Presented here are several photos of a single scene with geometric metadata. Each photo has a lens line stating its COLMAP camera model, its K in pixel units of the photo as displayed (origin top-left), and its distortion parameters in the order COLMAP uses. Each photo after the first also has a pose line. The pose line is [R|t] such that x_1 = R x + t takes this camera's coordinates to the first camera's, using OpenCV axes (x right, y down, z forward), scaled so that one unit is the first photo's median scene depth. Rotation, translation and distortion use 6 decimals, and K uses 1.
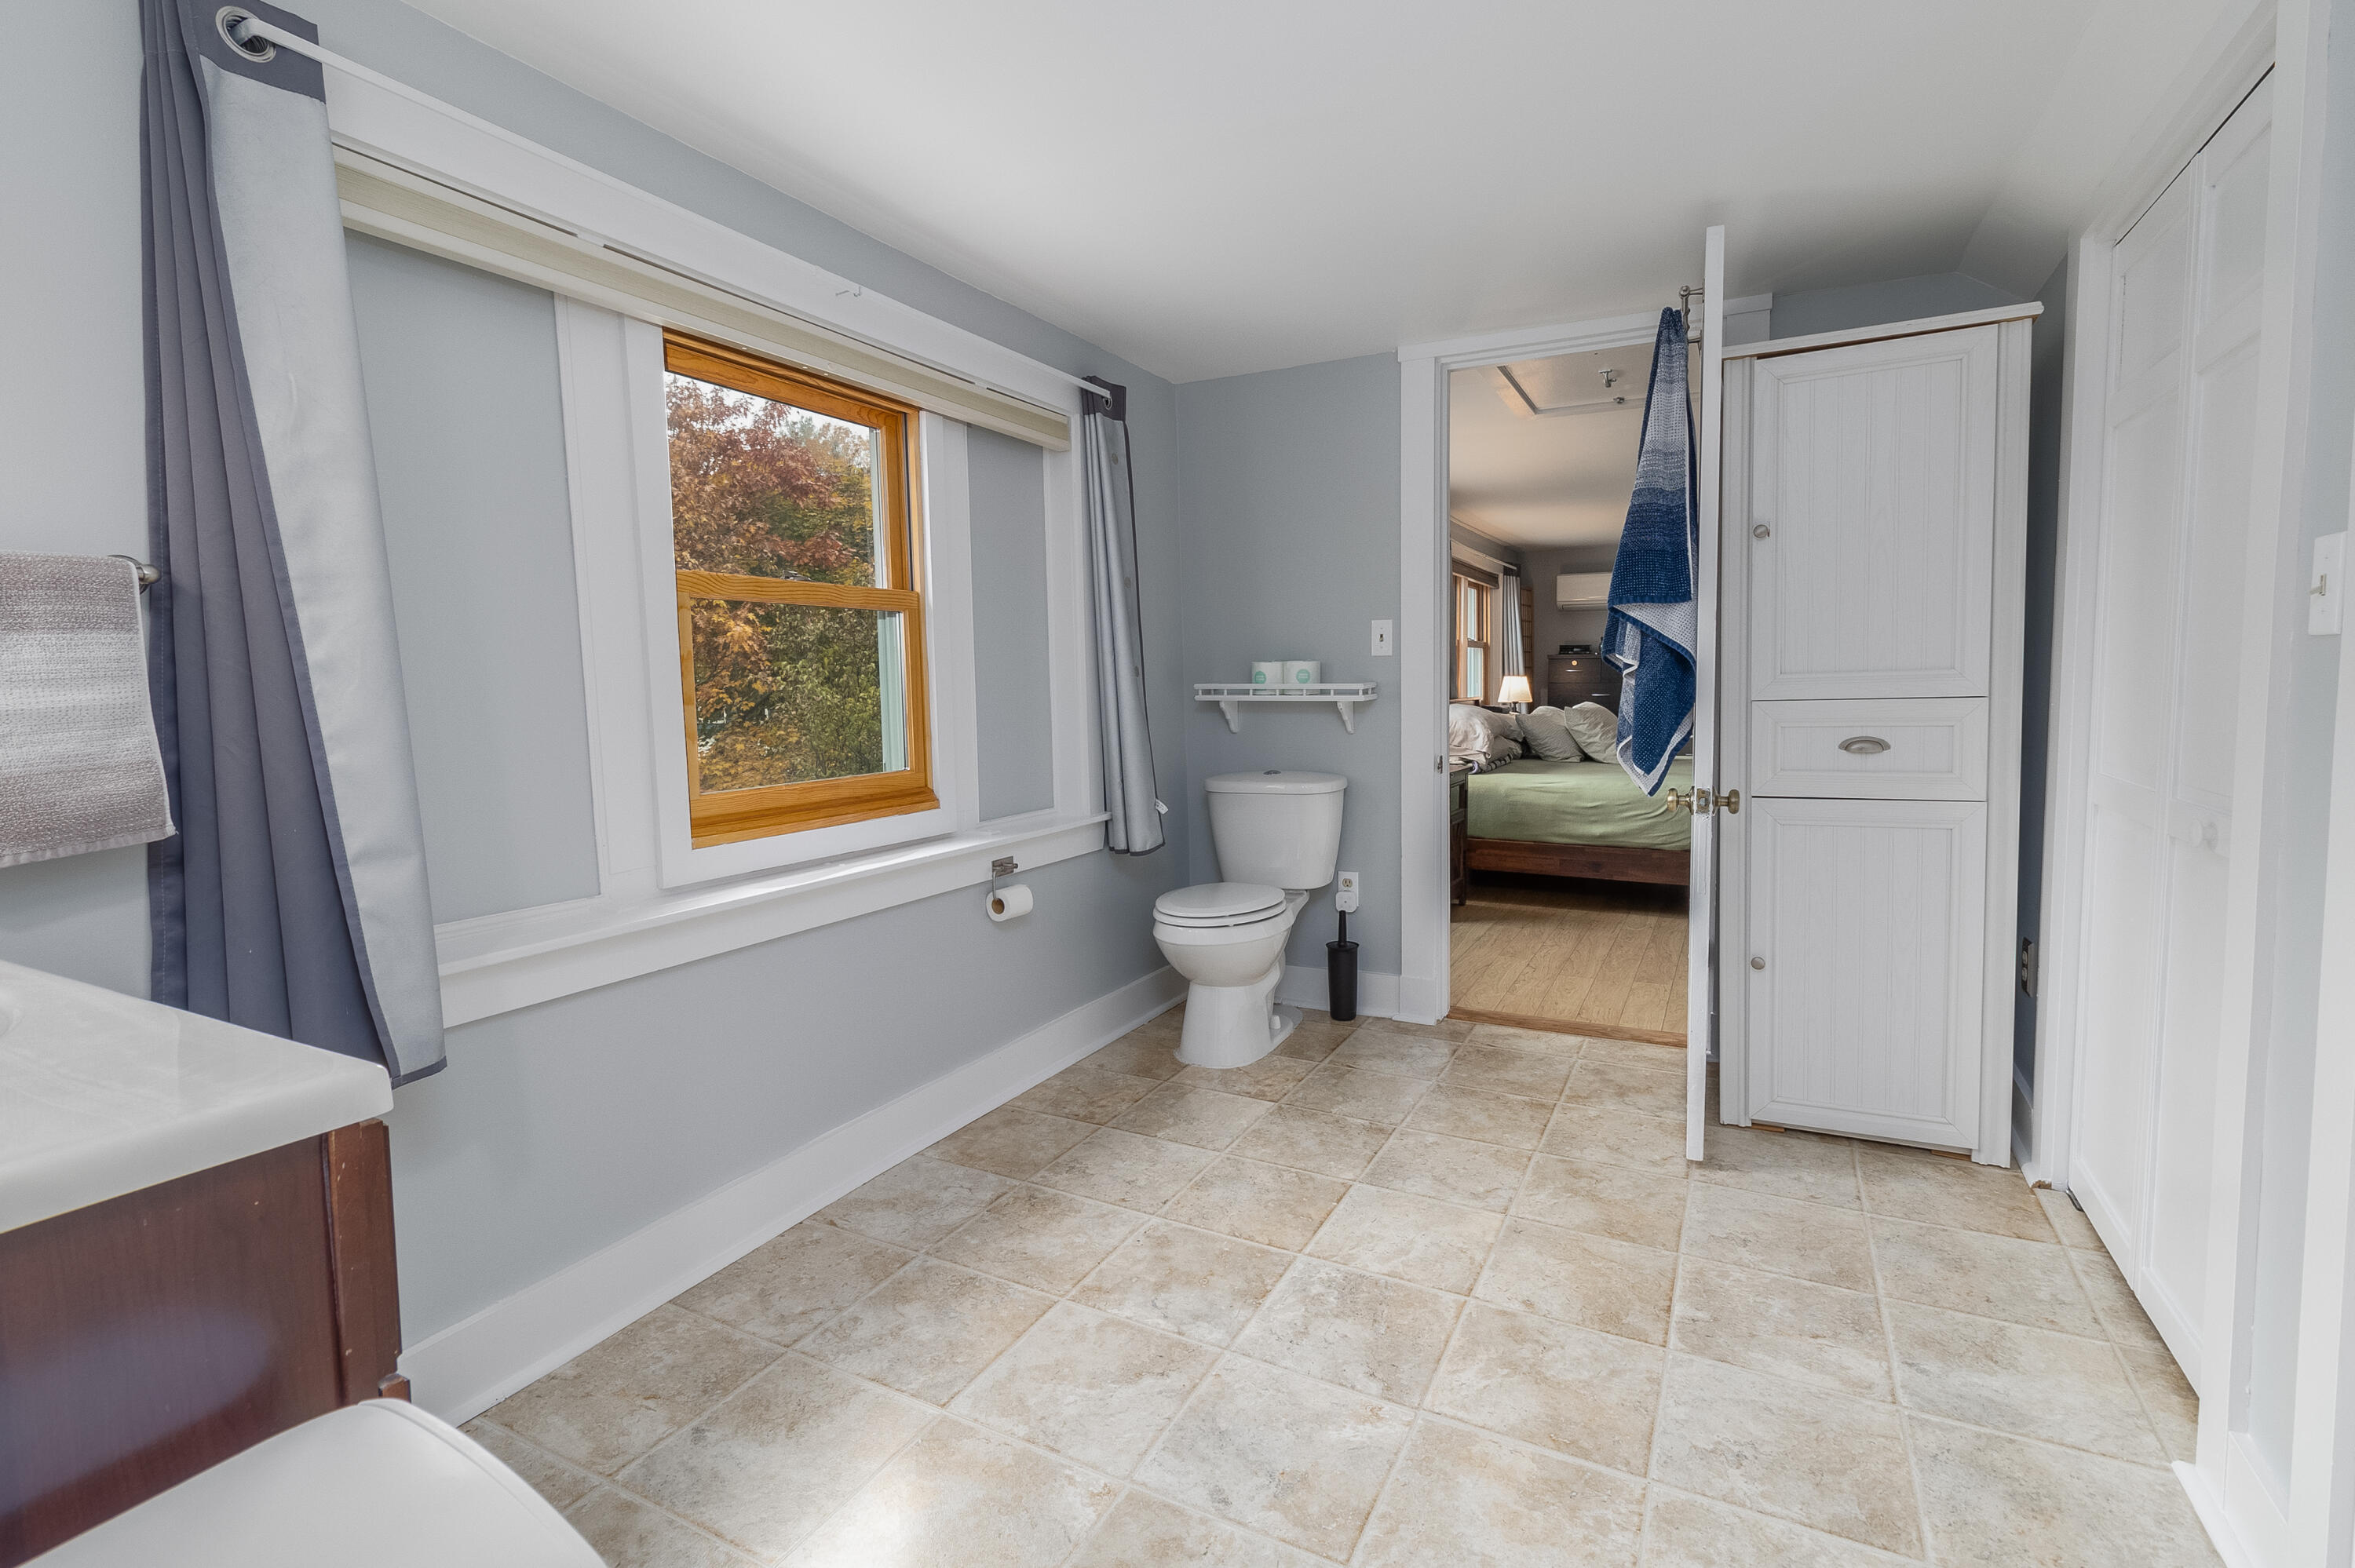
lens RADIAL K [[1080.1, 0, 1194.2], [0, 1080.1, 775.5], [0, 0, 1]] dist [-0.000121, 0.000573]
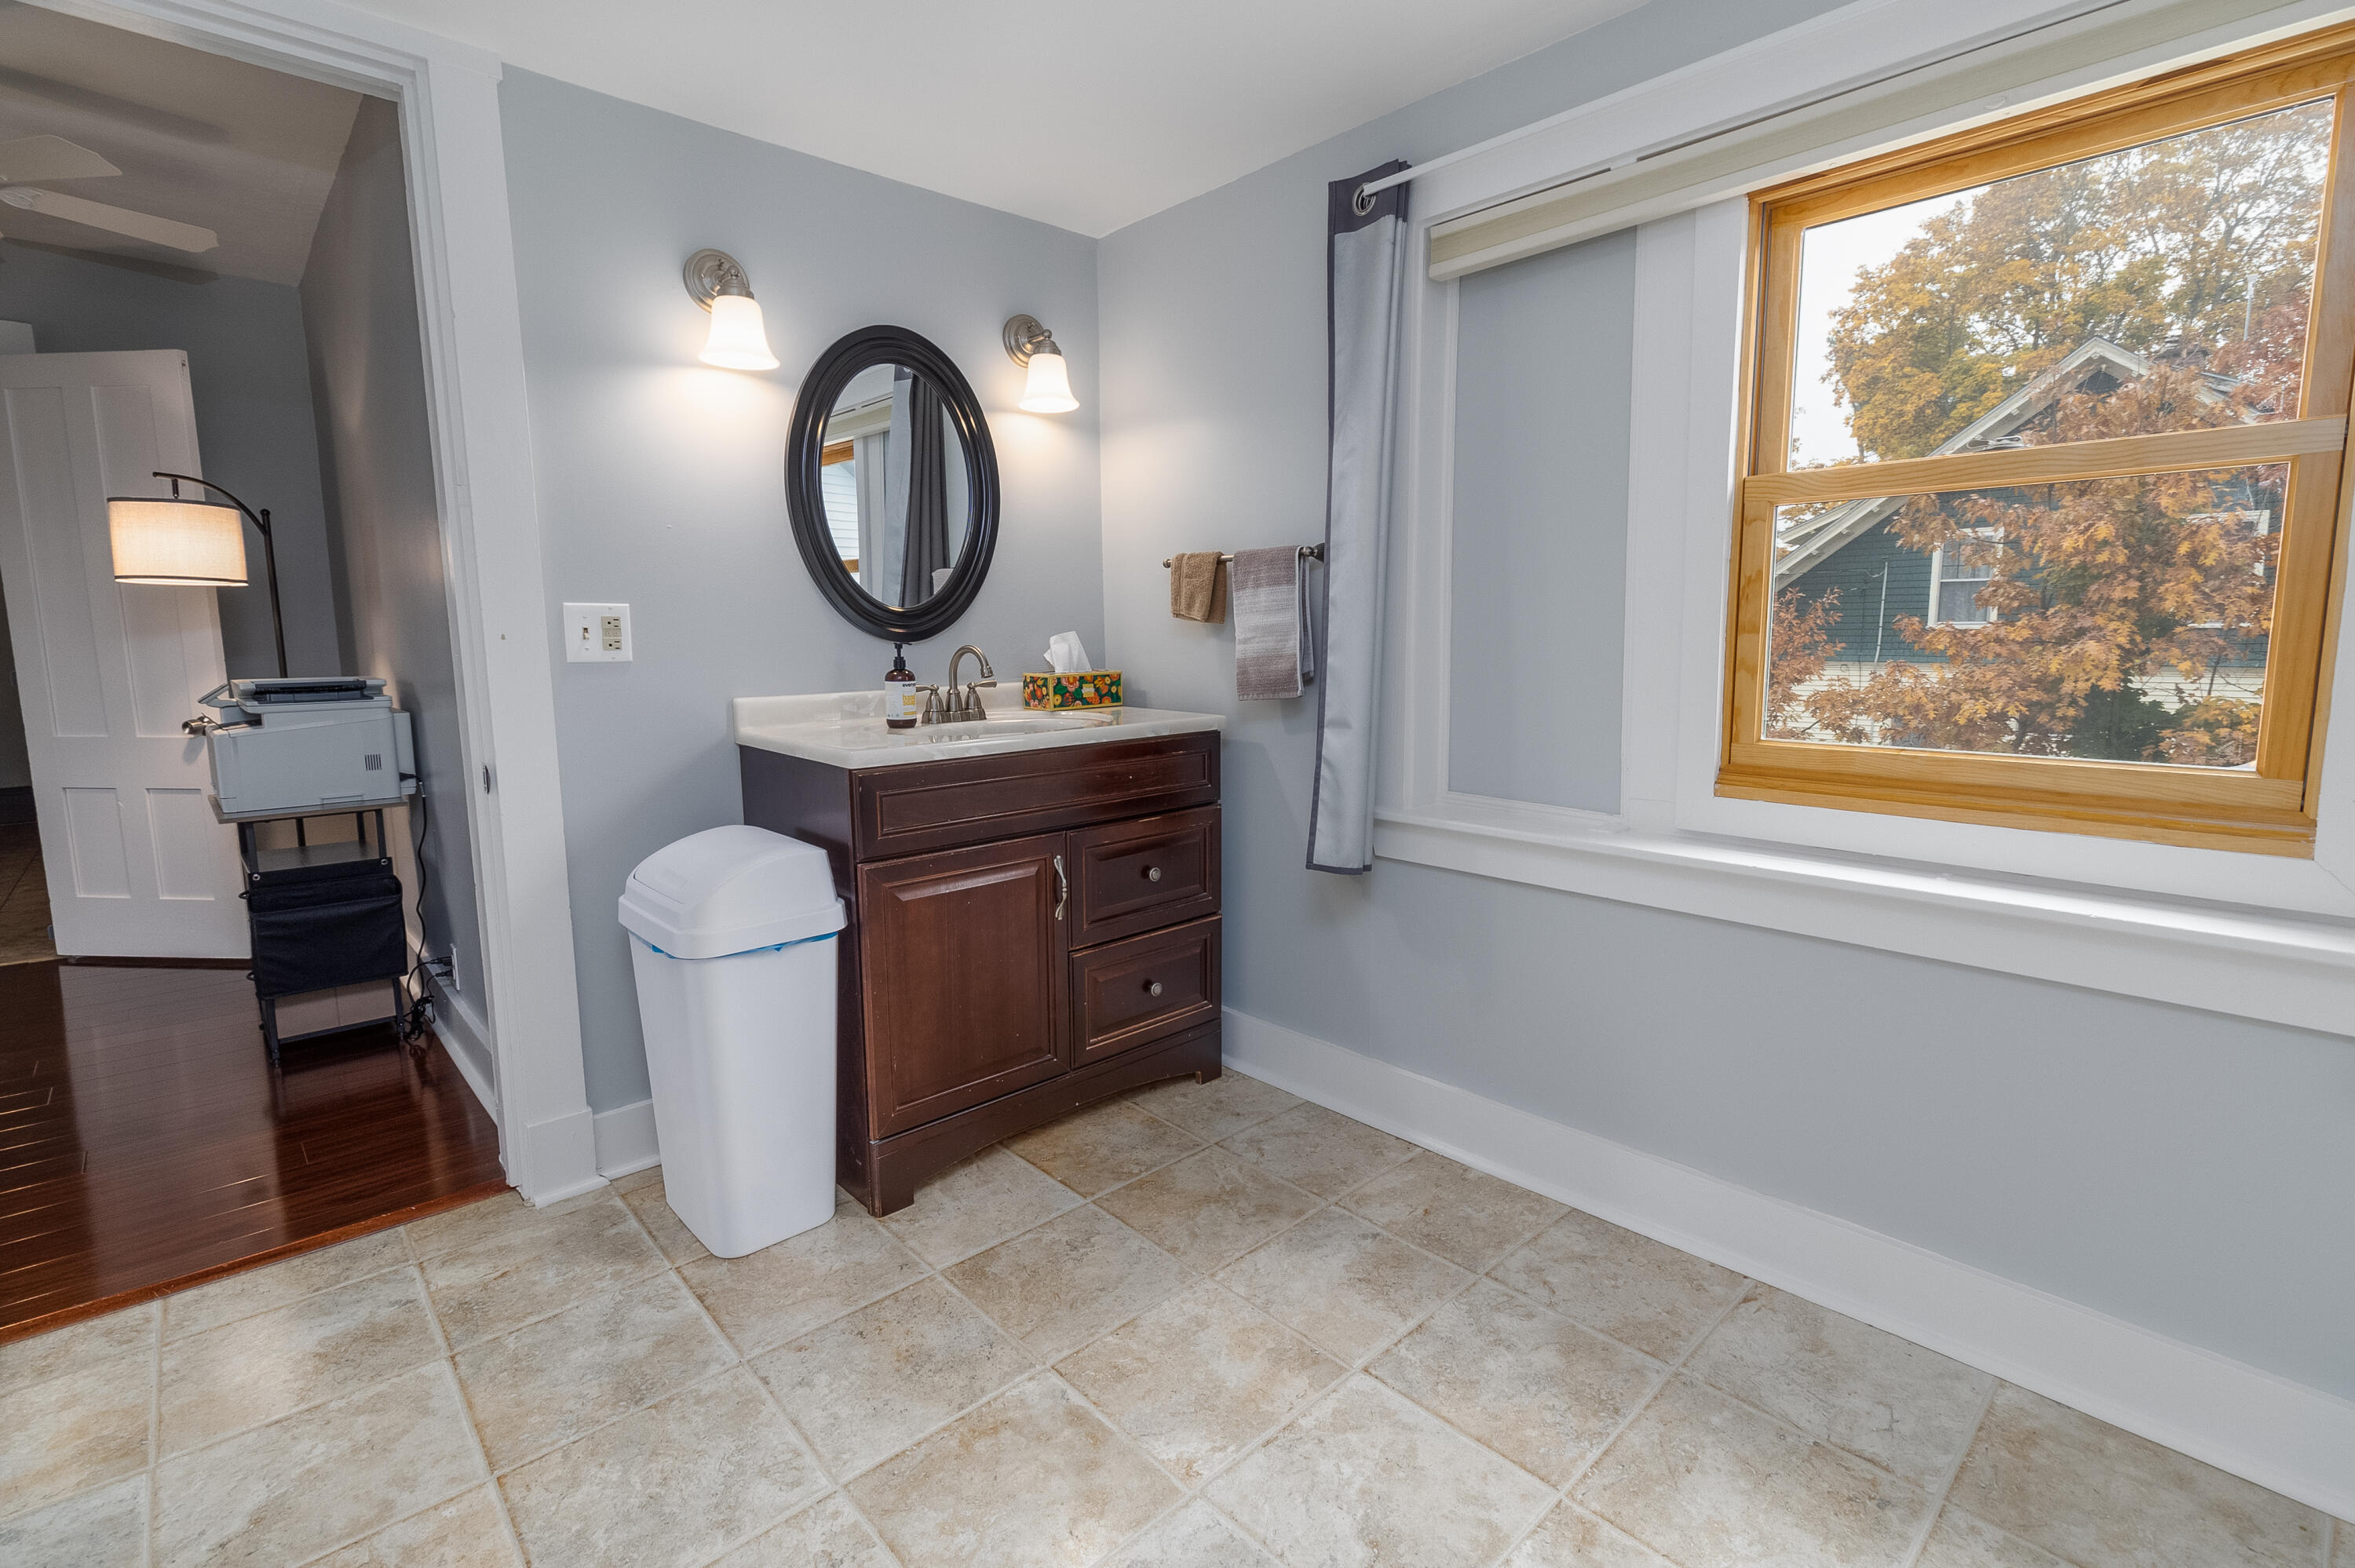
lens RADIAL K [[1080.1, 0, 1199.8], [0, 1080.1, 772.3], [0, 0, 1]] dist [-0.000121, 0.000573]
pose [[-0.336992, 0.146186, -0.930089, 0.562308], [-0.069002, 0.981381, 0.179249, -0.090504], [0.938975, 0.124583, -0.320631, 0.977169]]
